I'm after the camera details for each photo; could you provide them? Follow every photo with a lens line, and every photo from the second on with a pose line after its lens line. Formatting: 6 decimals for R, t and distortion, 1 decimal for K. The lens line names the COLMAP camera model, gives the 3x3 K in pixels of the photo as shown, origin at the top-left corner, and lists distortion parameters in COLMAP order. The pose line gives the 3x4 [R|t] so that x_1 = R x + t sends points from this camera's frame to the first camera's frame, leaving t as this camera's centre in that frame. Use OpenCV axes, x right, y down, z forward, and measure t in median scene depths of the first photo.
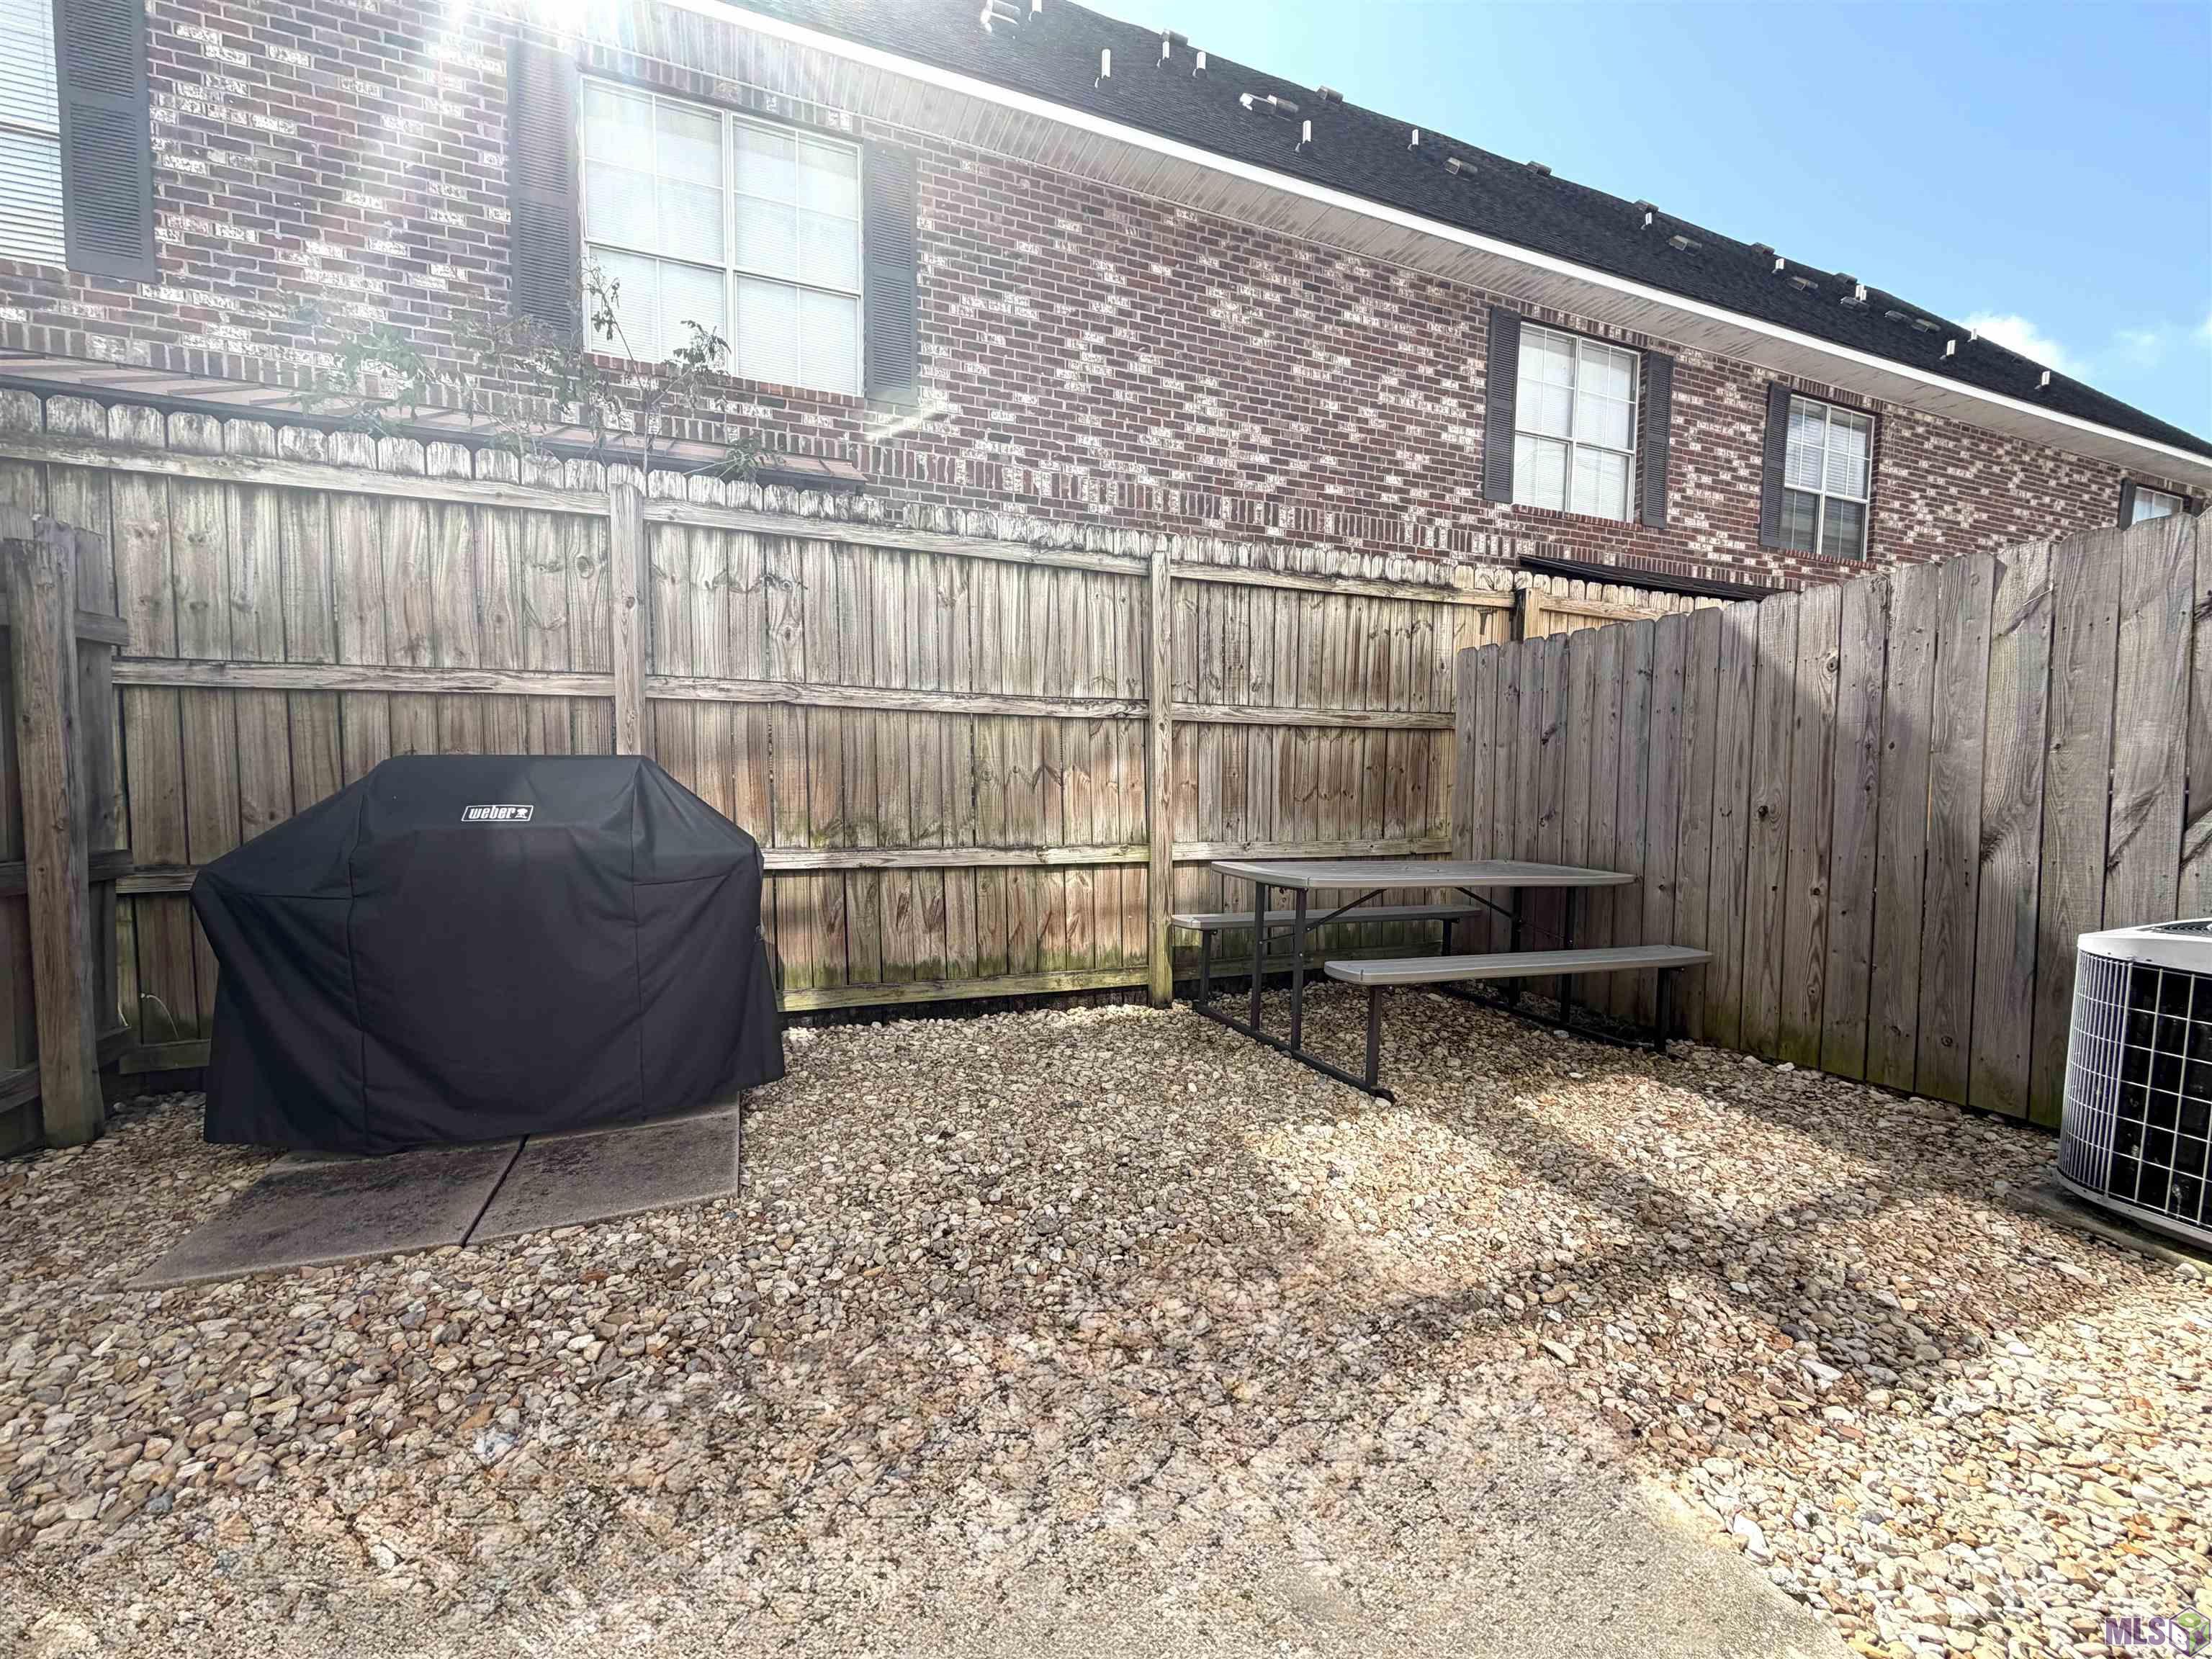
lens RADIAL K [[882.2, 0, 1095.6], [0, 882.2, 826.5], [0, 0, 1]] dist [-0.000356, 0.000034]
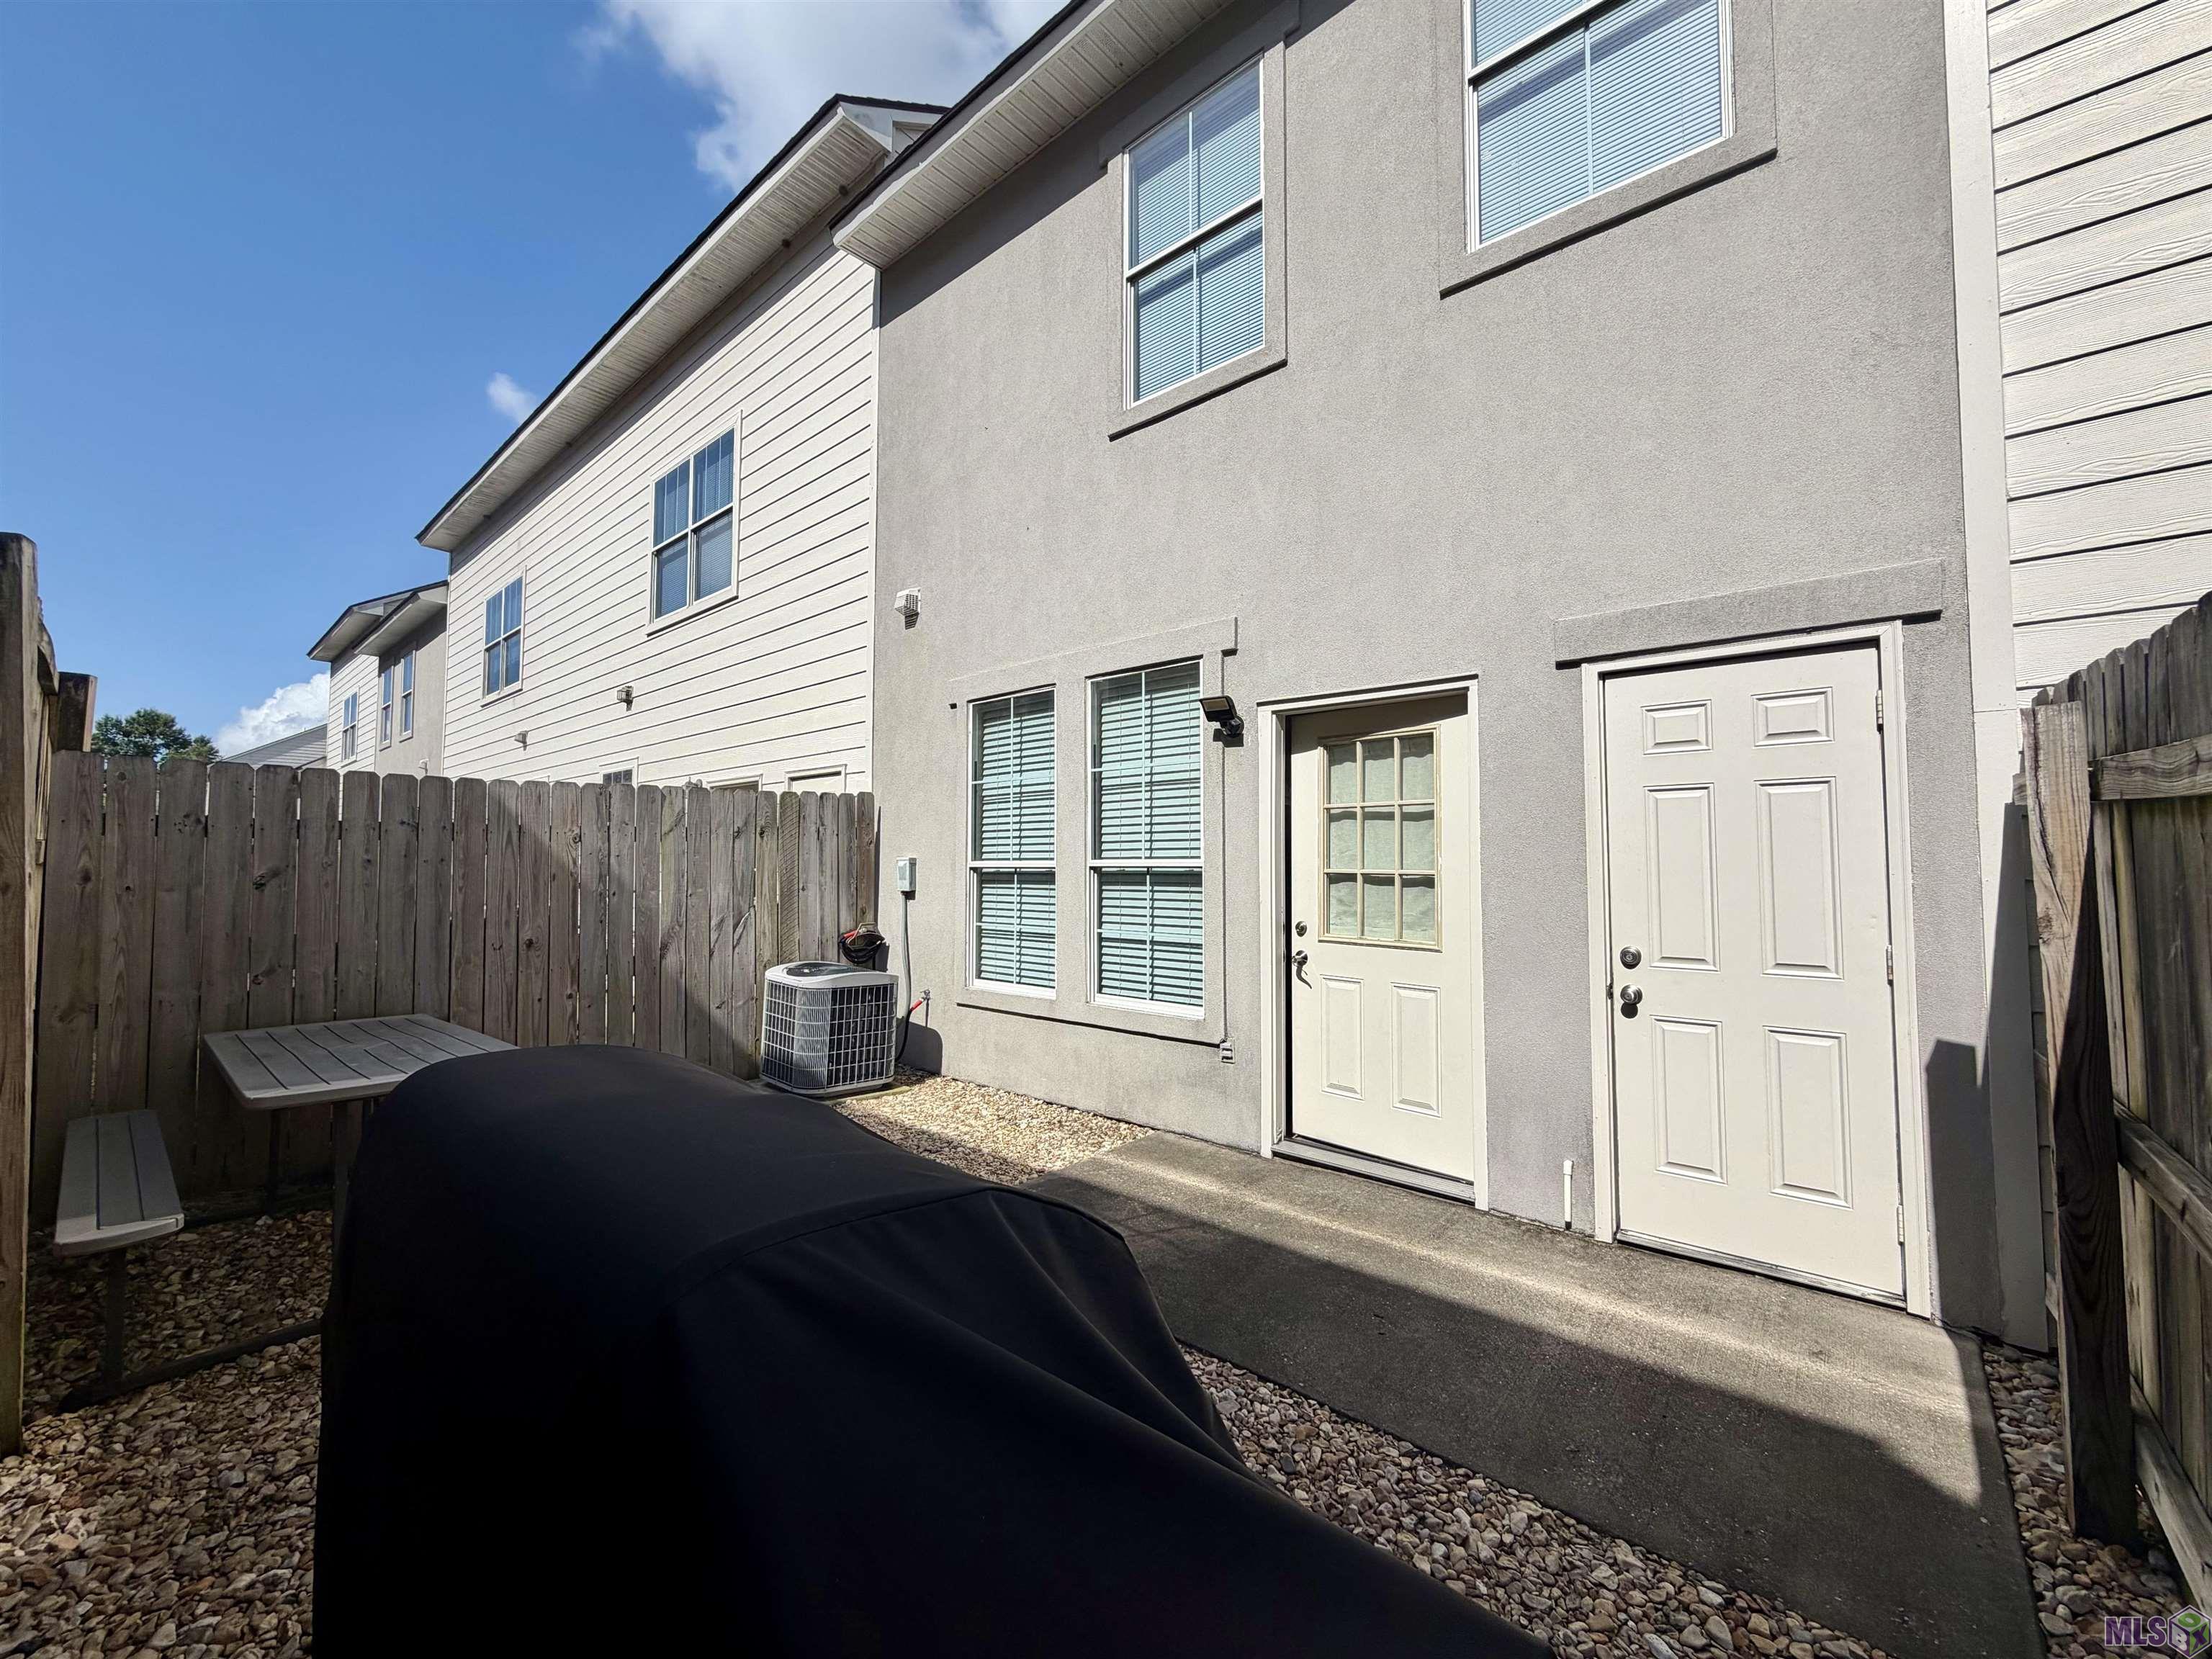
lens RADIAL K [[882.2, 0, 1095.6], [0, 882.2, 826.5], [0, 0, 1]] dist [-0.000356, 0.000034]
pose [[-0.444122, 0.036067, 0.895240, -0.845519], [0.045972, 0.998791, -0.017433, -0.135467], [-0.894786, 0.033414, -0.445243, 0.858608]]
